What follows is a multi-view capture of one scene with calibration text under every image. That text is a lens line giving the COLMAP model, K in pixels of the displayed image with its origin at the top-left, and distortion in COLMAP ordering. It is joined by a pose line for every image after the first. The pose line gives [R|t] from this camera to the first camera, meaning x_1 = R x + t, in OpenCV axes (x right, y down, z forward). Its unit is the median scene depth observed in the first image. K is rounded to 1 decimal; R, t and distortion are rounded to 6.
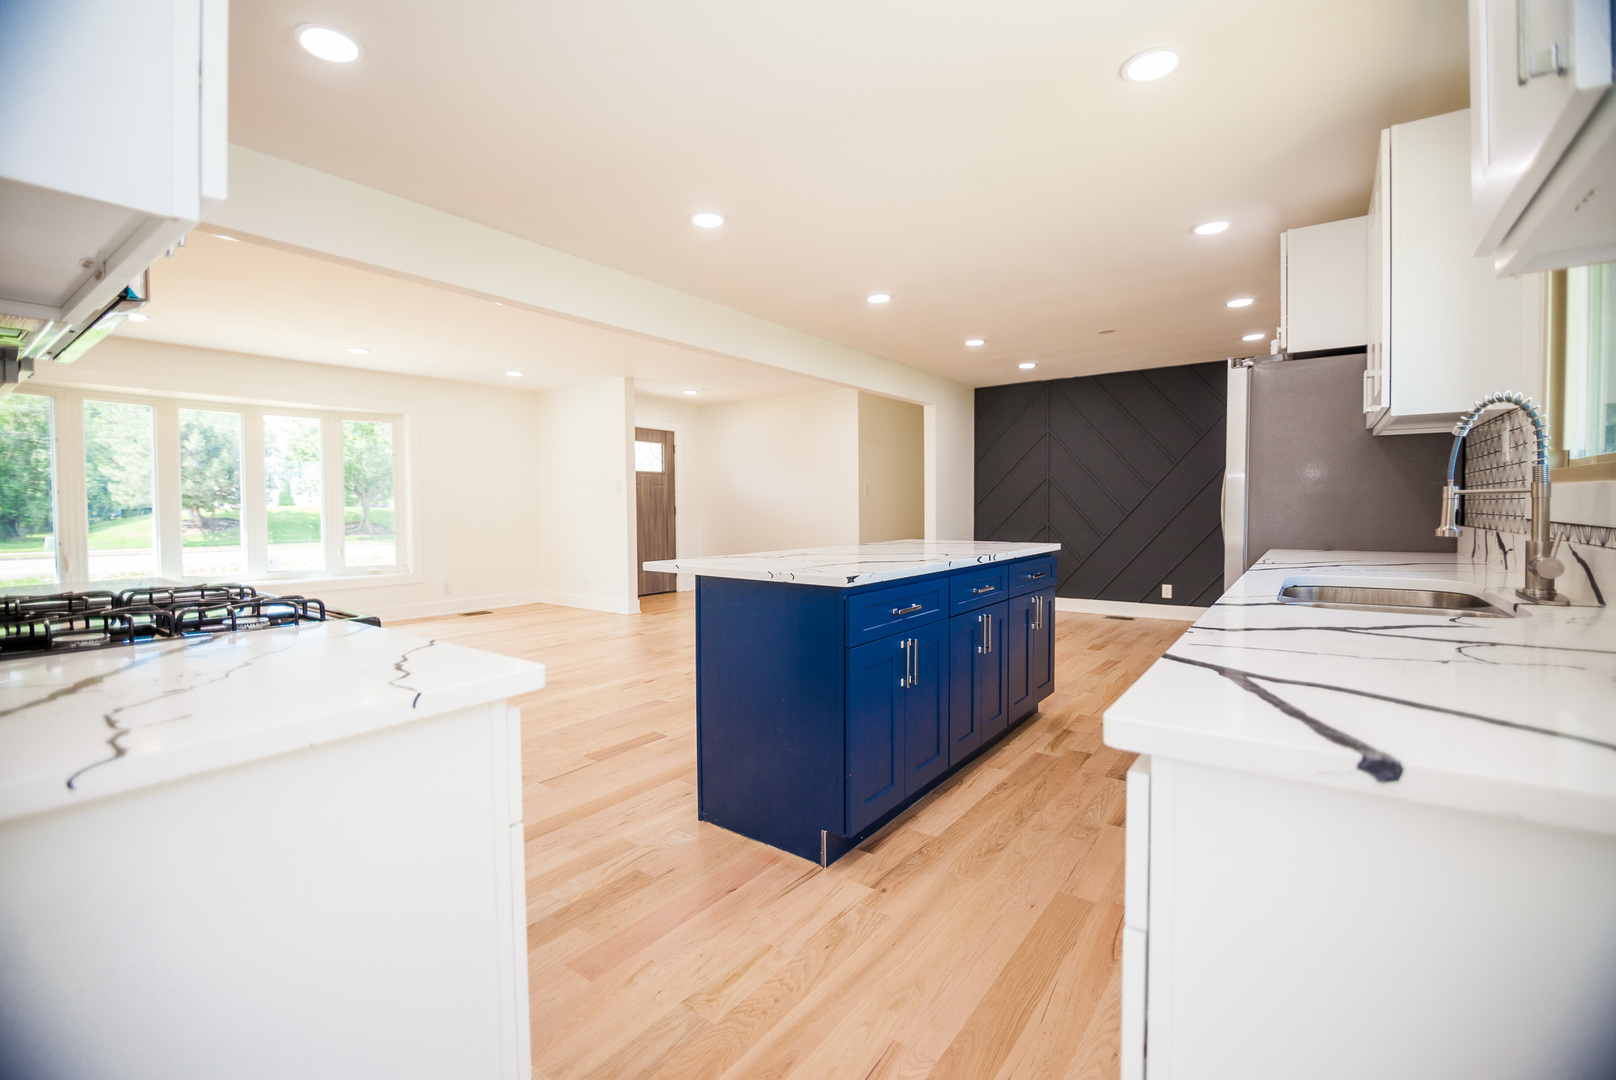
lens RADIAL K [[689.7, 0, 805.3], [0, 689.7, 528.6], [0, 0, 1]] dist [-0.000271, -0.012693]
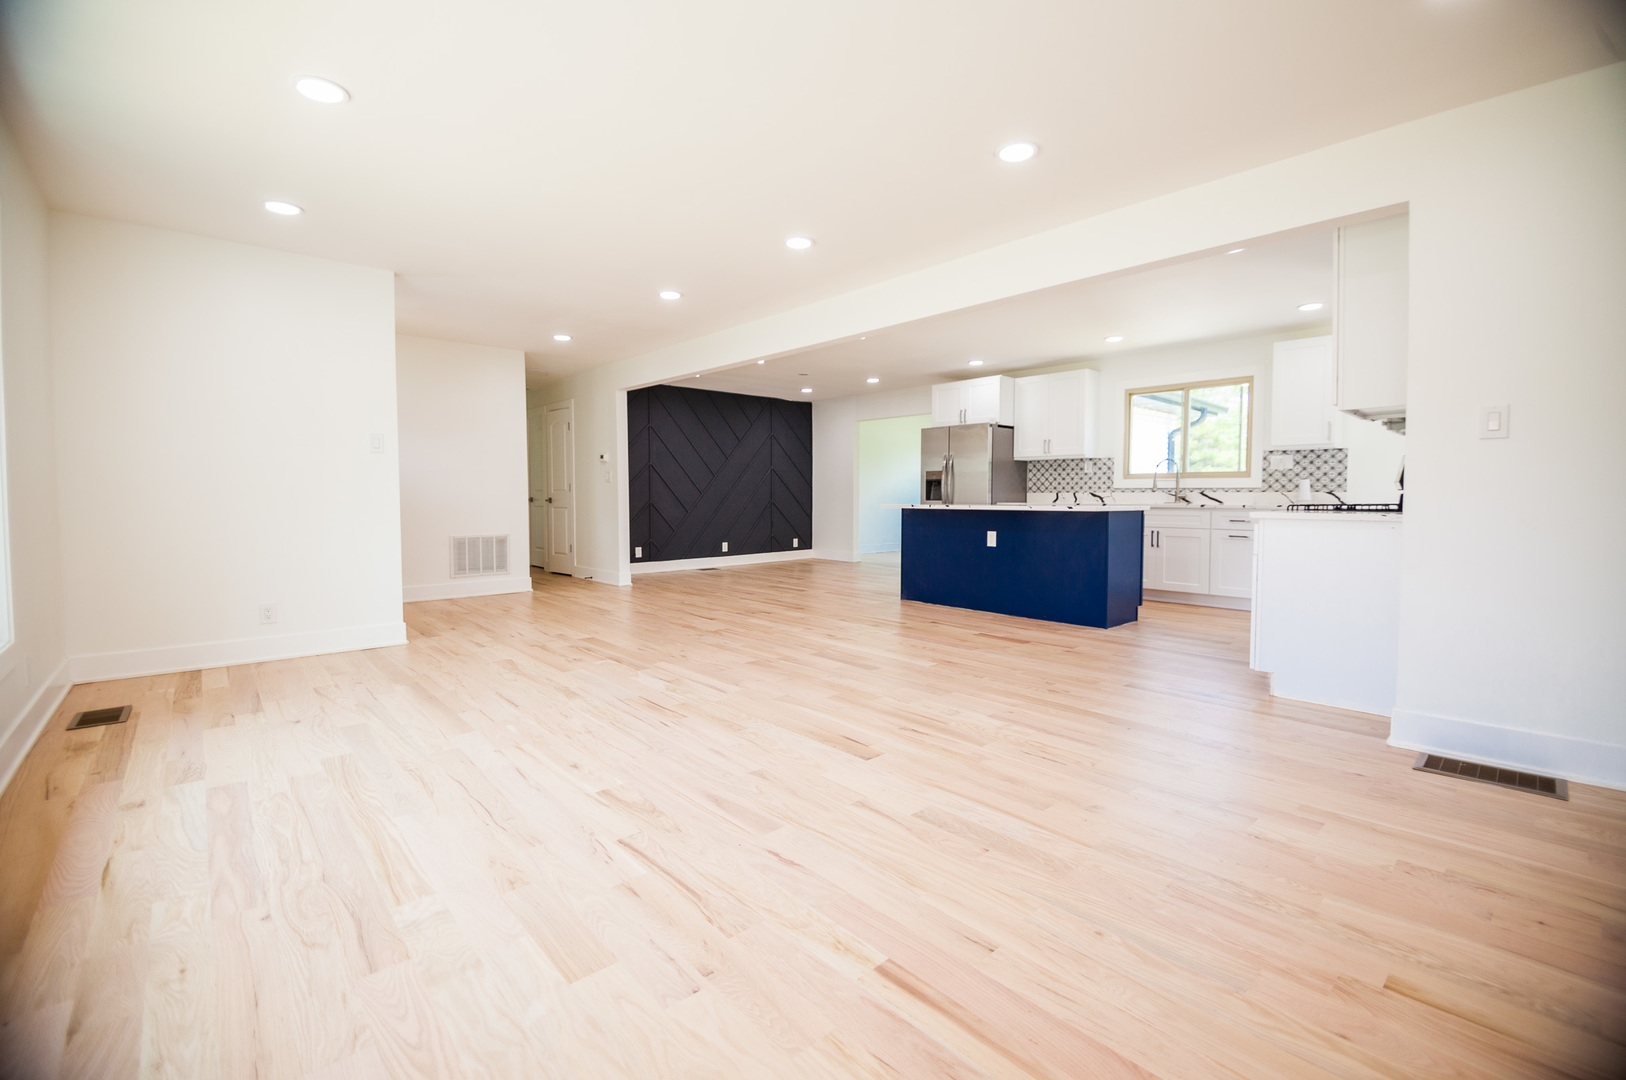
lens RADIAL K [[694.0, 0, 810.2], [0, 694.0, 528.5], [0, 0, 1]] dist [-0.000271, -0.012693]
pose [[0.196834, -0.039201, 0.979653, -0.805559], [0.029379, 0.998987, 0.034071, 0.006513], [-0.979997, 0.022075, 0.197786, 0.492916]]
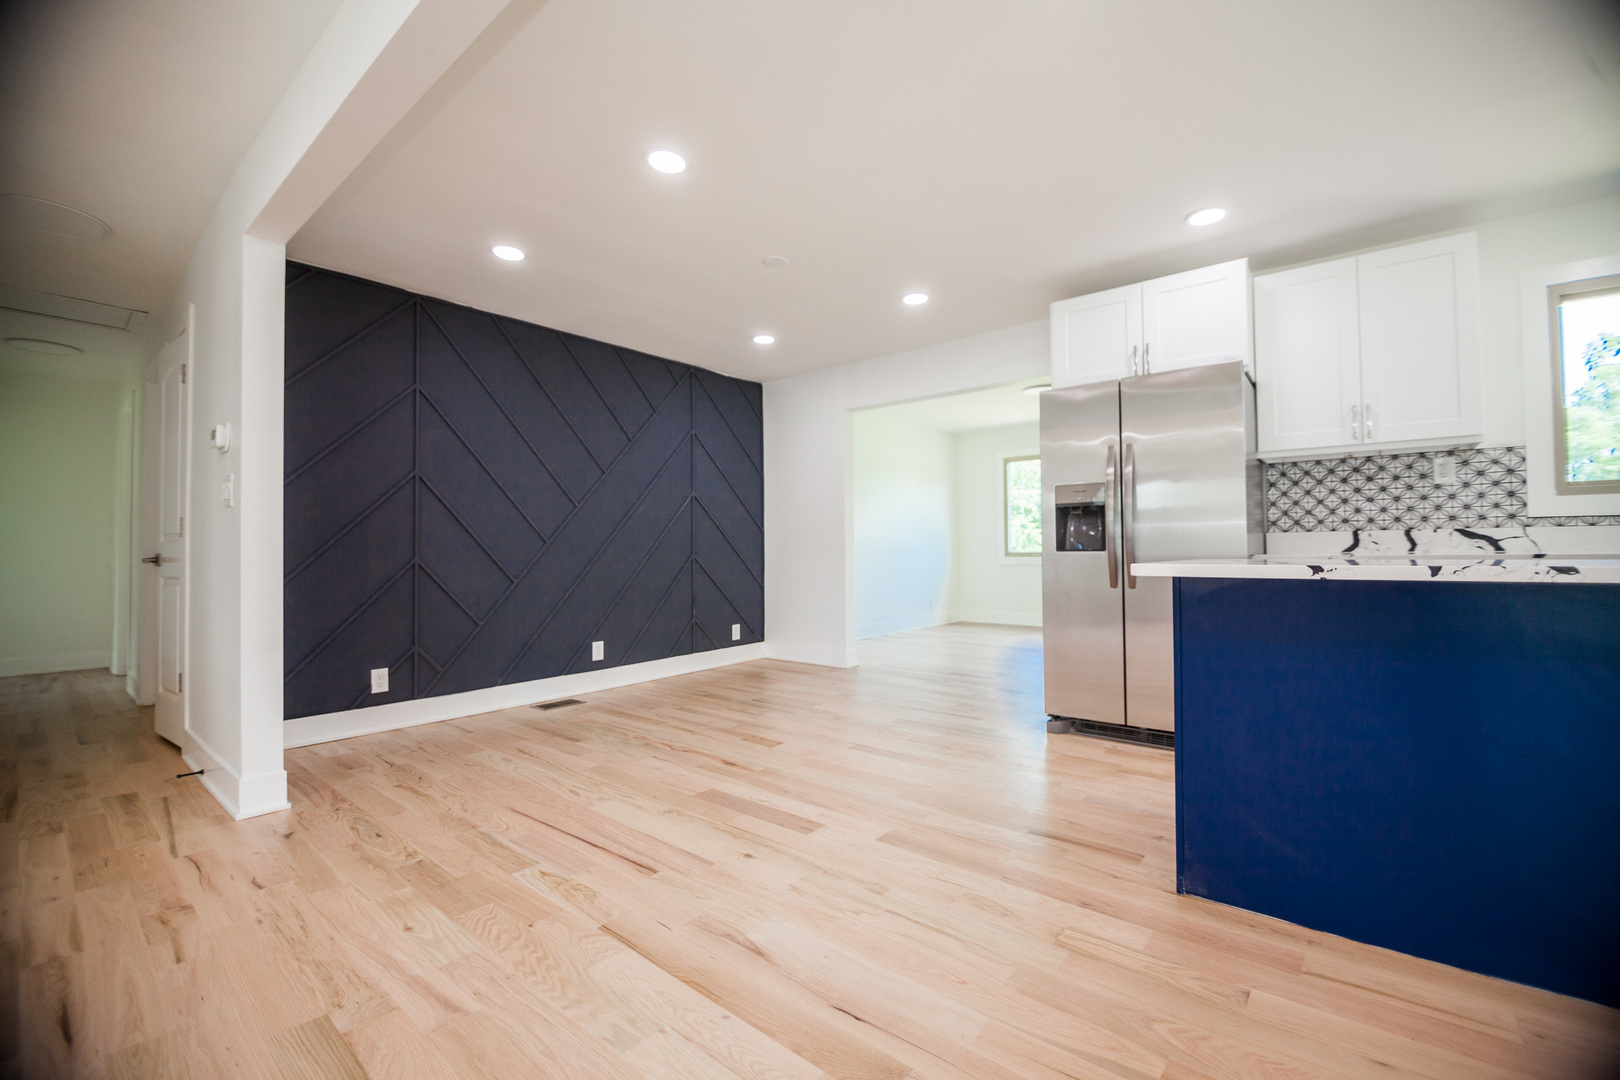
lens RADIAL K [[673.7, 0, 817.0], [0, 673.7, 534.8], [0, 0, 1]] dist [-0.003101, -0.011554]
pose [[0.049619, 0.029457, 0.998334, -0.153469], [0.040139, 0.998699, -0.031462, 0.001344], [-0.997961, 0.041633, 0.048372, 0.678265]]
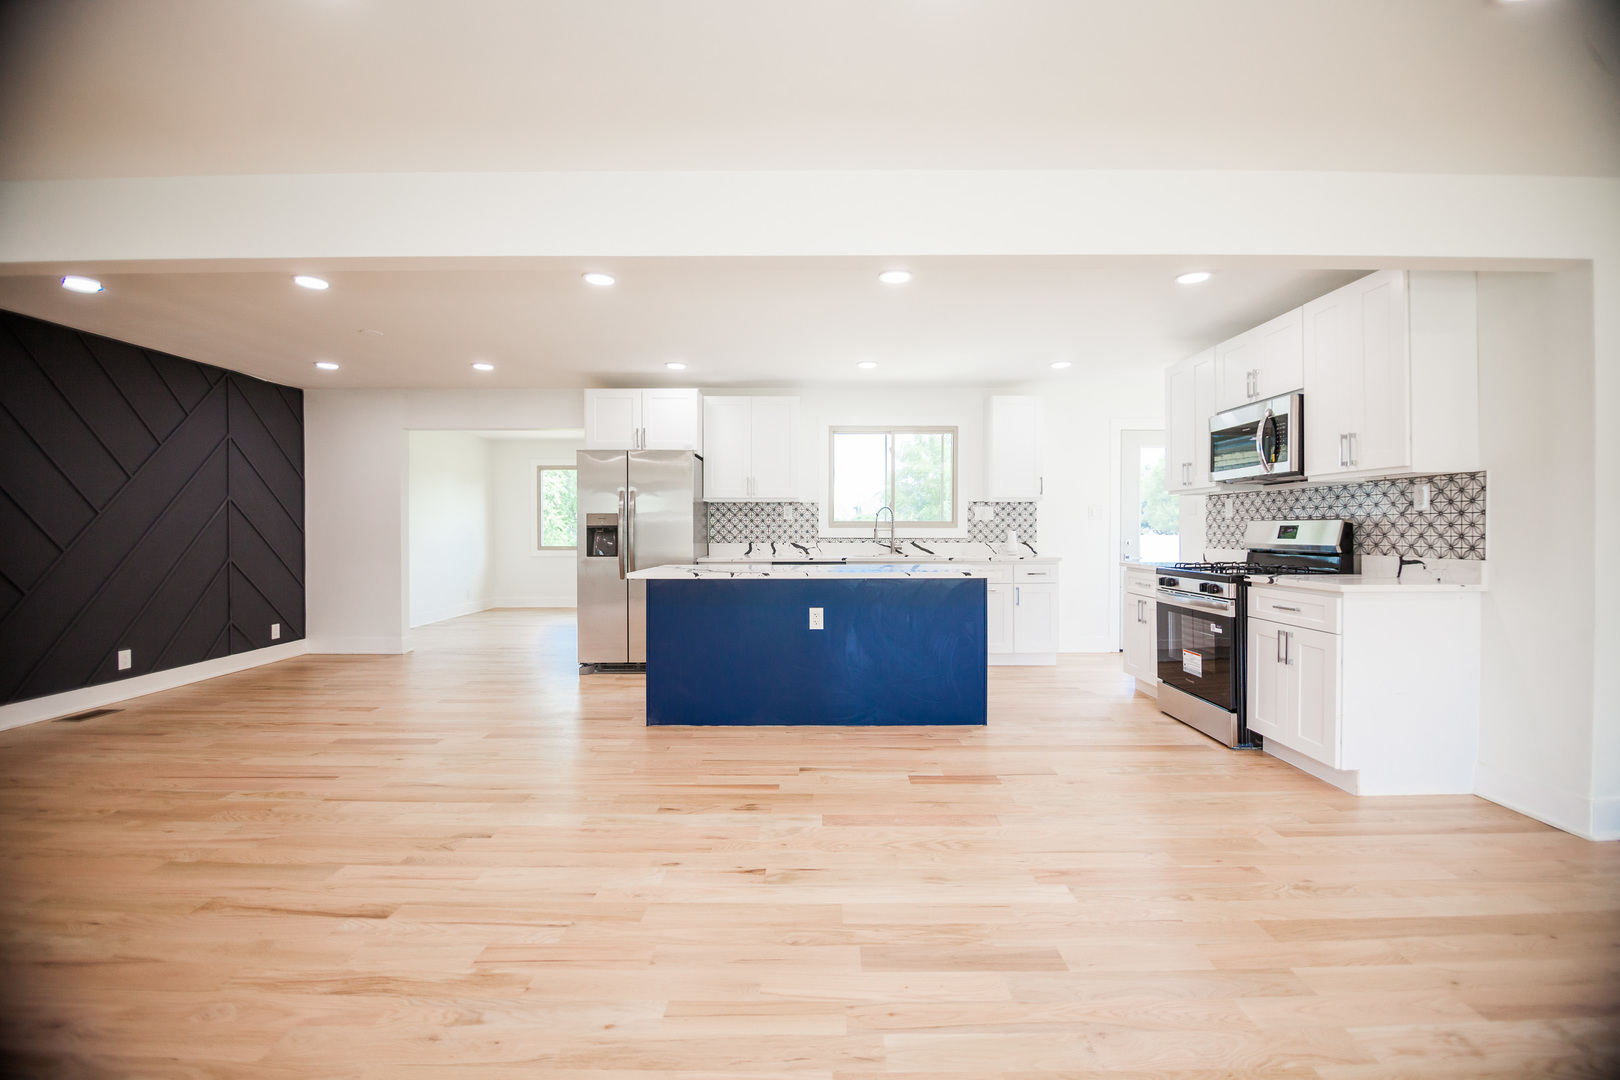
lens RADIAL K [[672.7, 0, 818.7], [0, 672.7, 535.1], [0, 0, 1]] dist [0.000871, -0.013605]
pose [[-0.596267, 0.001072, 0.802785, -0.407973], [0.031418, 0.999264, 0.022002, -0.026980], [-0.802171, 0.038341, -0.595862, 0.765939]]
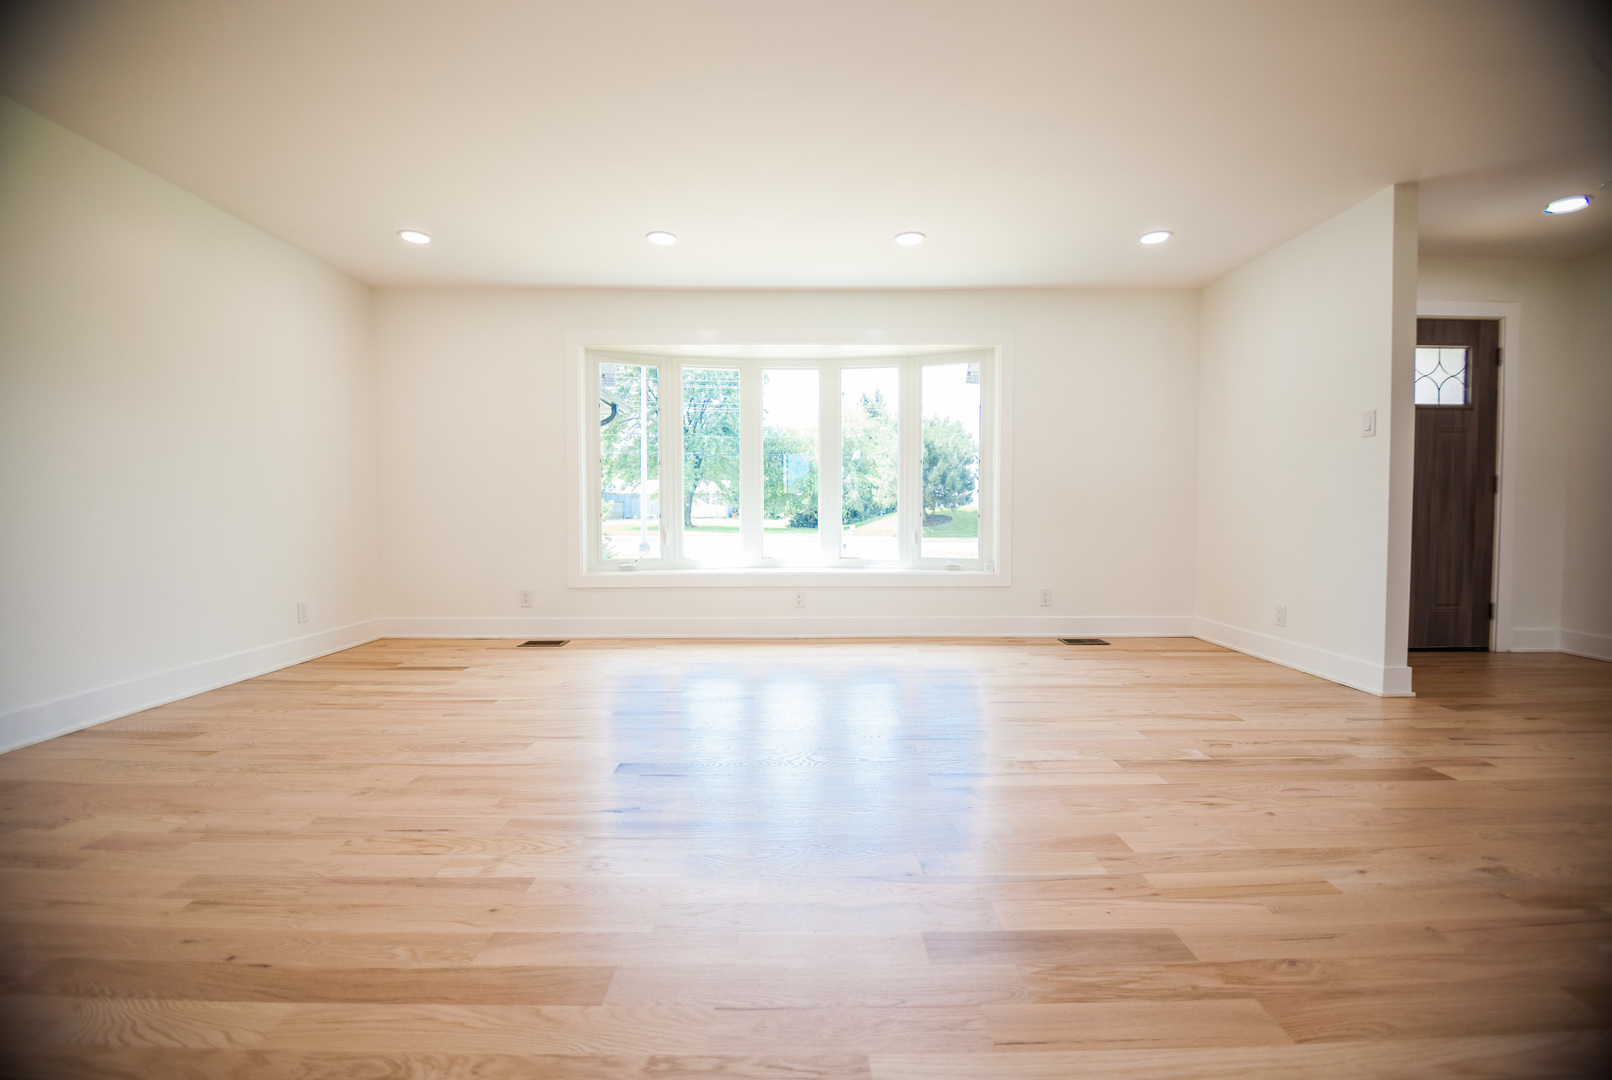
lens RADIAL K [[679.4, 0, 806.0], [0, 679.4, 540.0], [0, 0, 1]] dist [-0.019465, -0.000241]
pose [[0.606780, 0.038703, -0.793927, -0.135340], [-0.027816, 0.999236, 0.027453, 0.017443], [0.794383, 0.005426, 0.607393, 0.407326]]
